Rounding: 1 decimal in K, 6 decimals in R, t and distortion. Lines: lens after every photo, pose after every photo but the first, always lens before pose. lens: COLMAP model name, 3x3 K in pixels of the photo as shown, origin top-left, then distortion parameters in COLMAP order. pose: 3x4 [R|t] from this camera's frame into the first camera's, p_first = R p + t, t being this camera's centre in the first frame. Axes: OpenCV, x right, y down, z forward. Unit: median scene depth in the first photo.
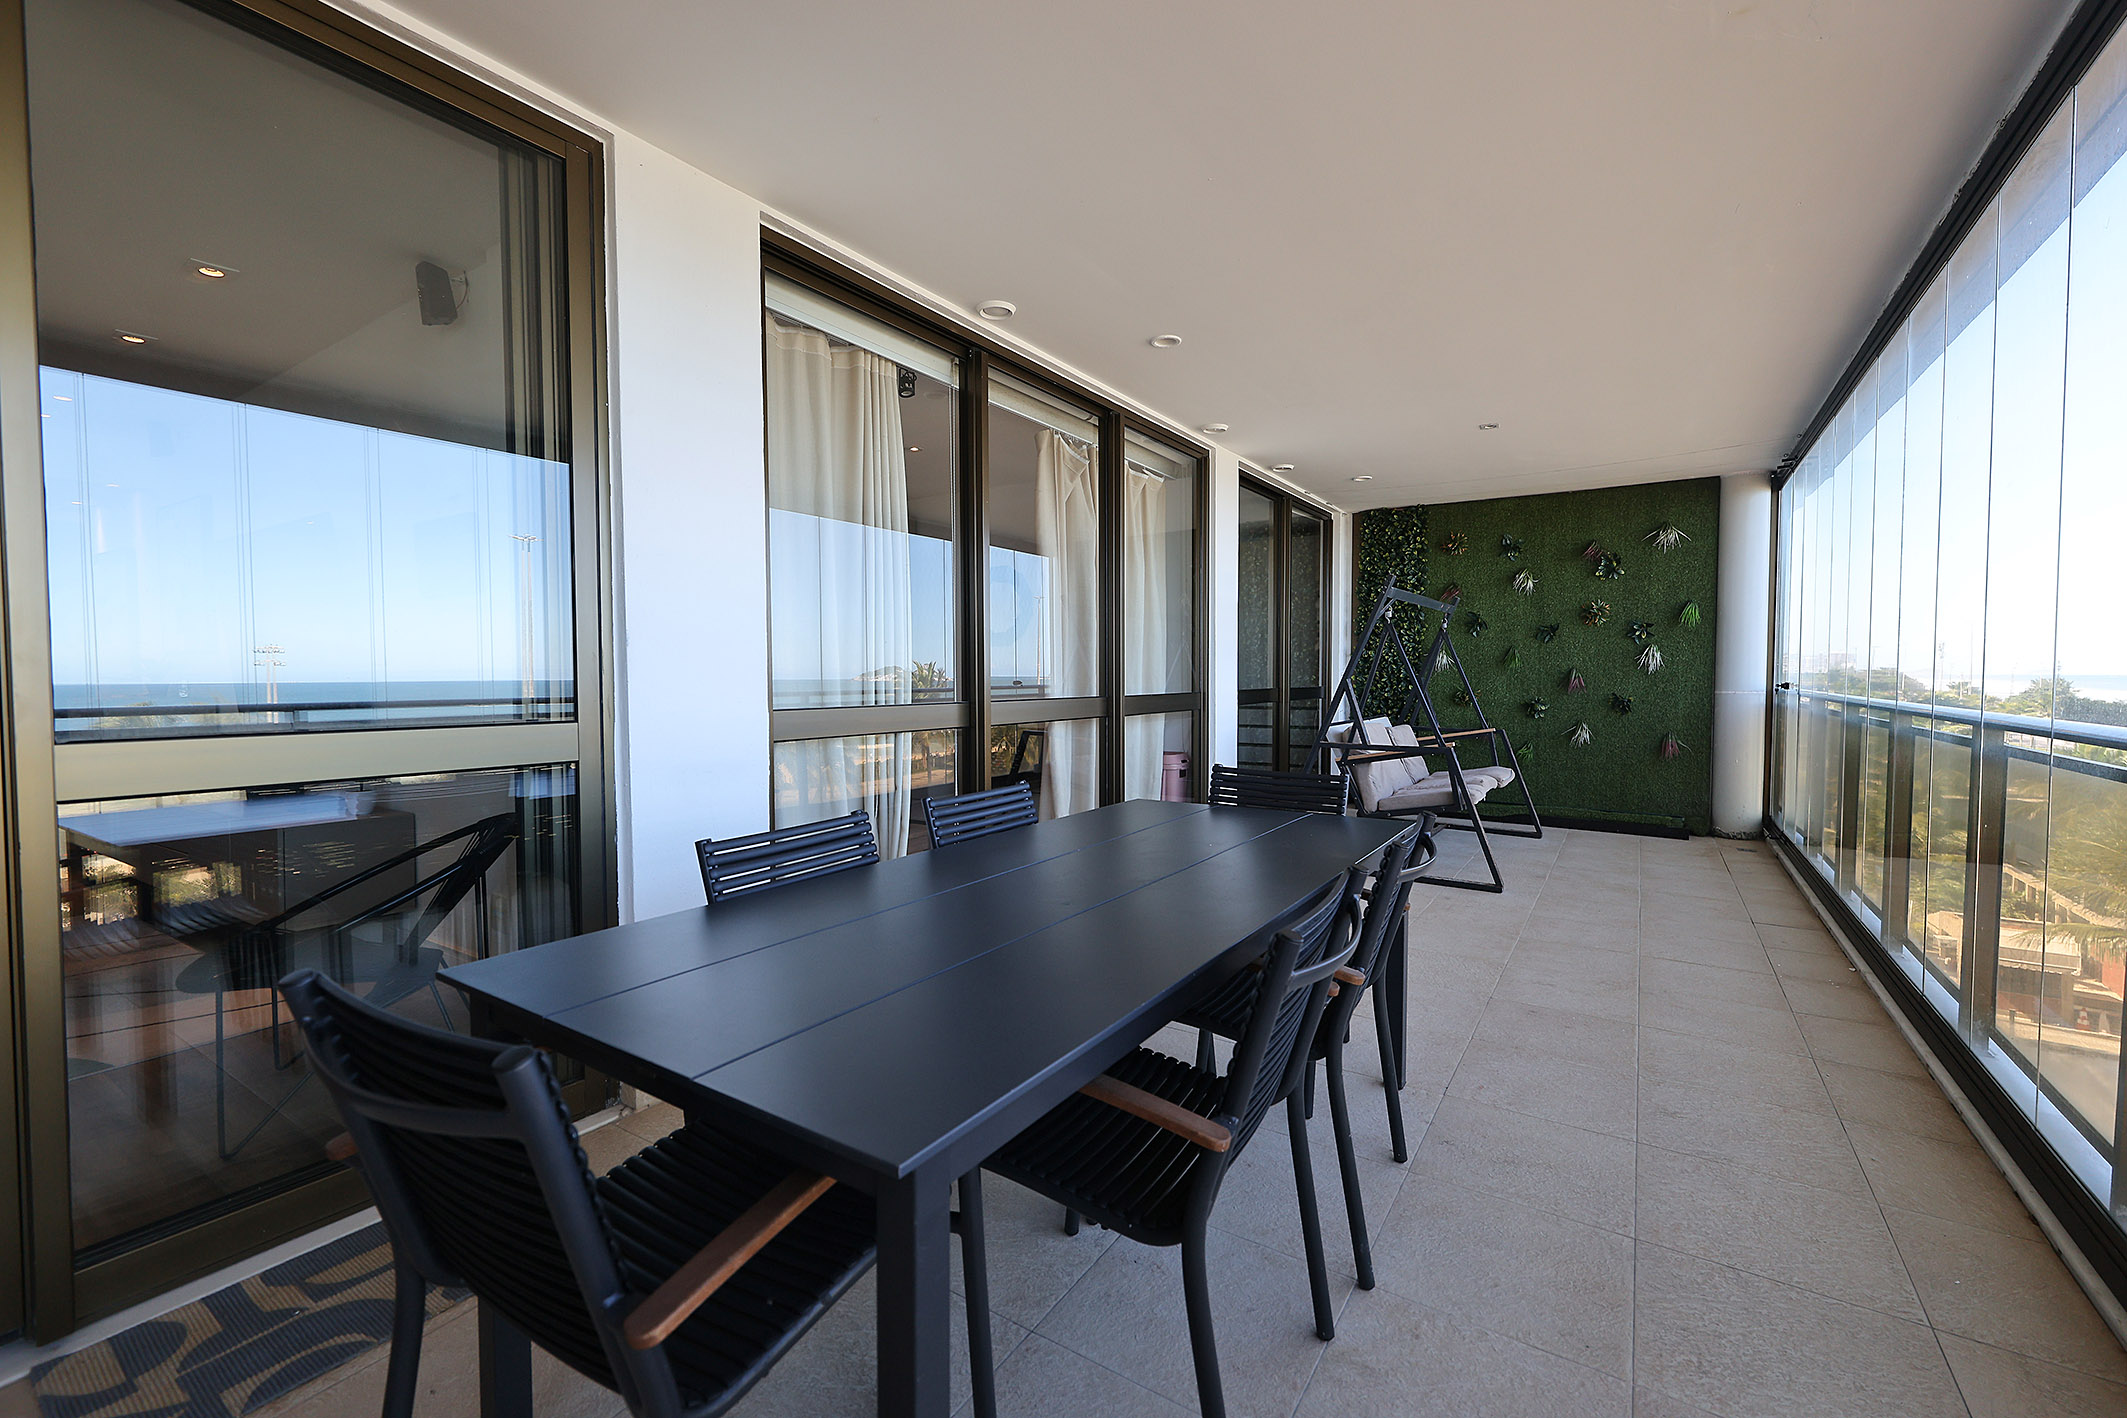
lens RADIAL K [[879.4, 0, 1066.5], [0, 879.4, 704.6], [0, 0, 1]] dist [0.000226, 0.000203]
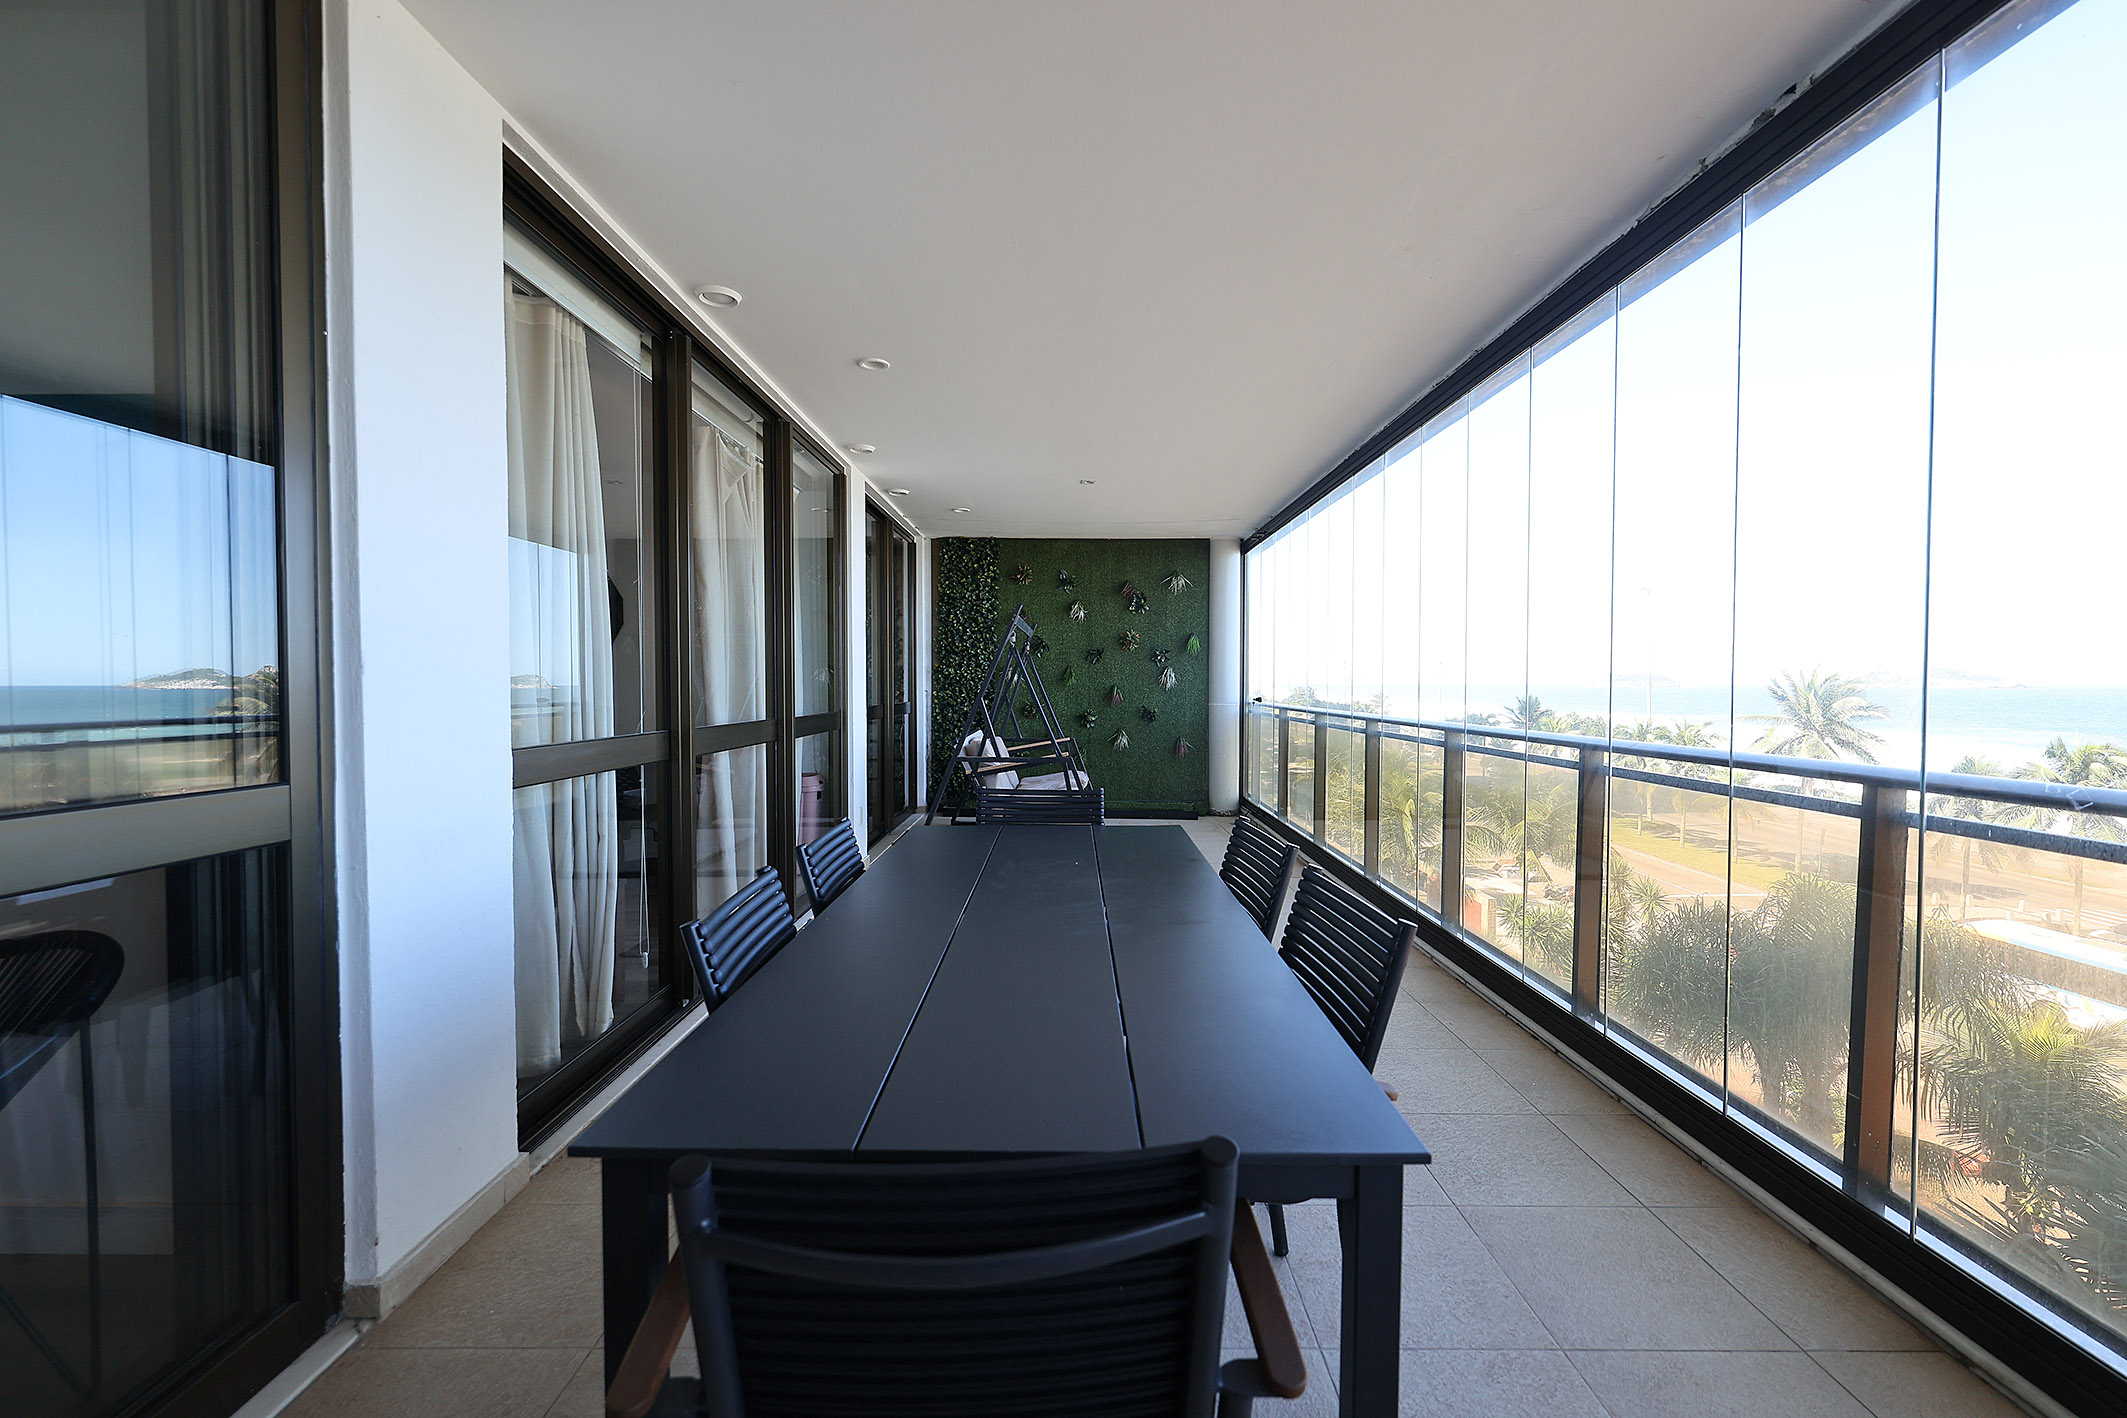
lens RADIAL K [[879.4, 0, 1066.5], [0, 879.4, 704.6], [0, 0, 1]] dist [0.000226, 0.000203]
pose [[0.835913, -0.011201, 0.548747, -0.149825], [0.017091, 0.999838, -0.005626, -0.010070], [-0.548595, 0.014081, 0.835970, 0.030308]]
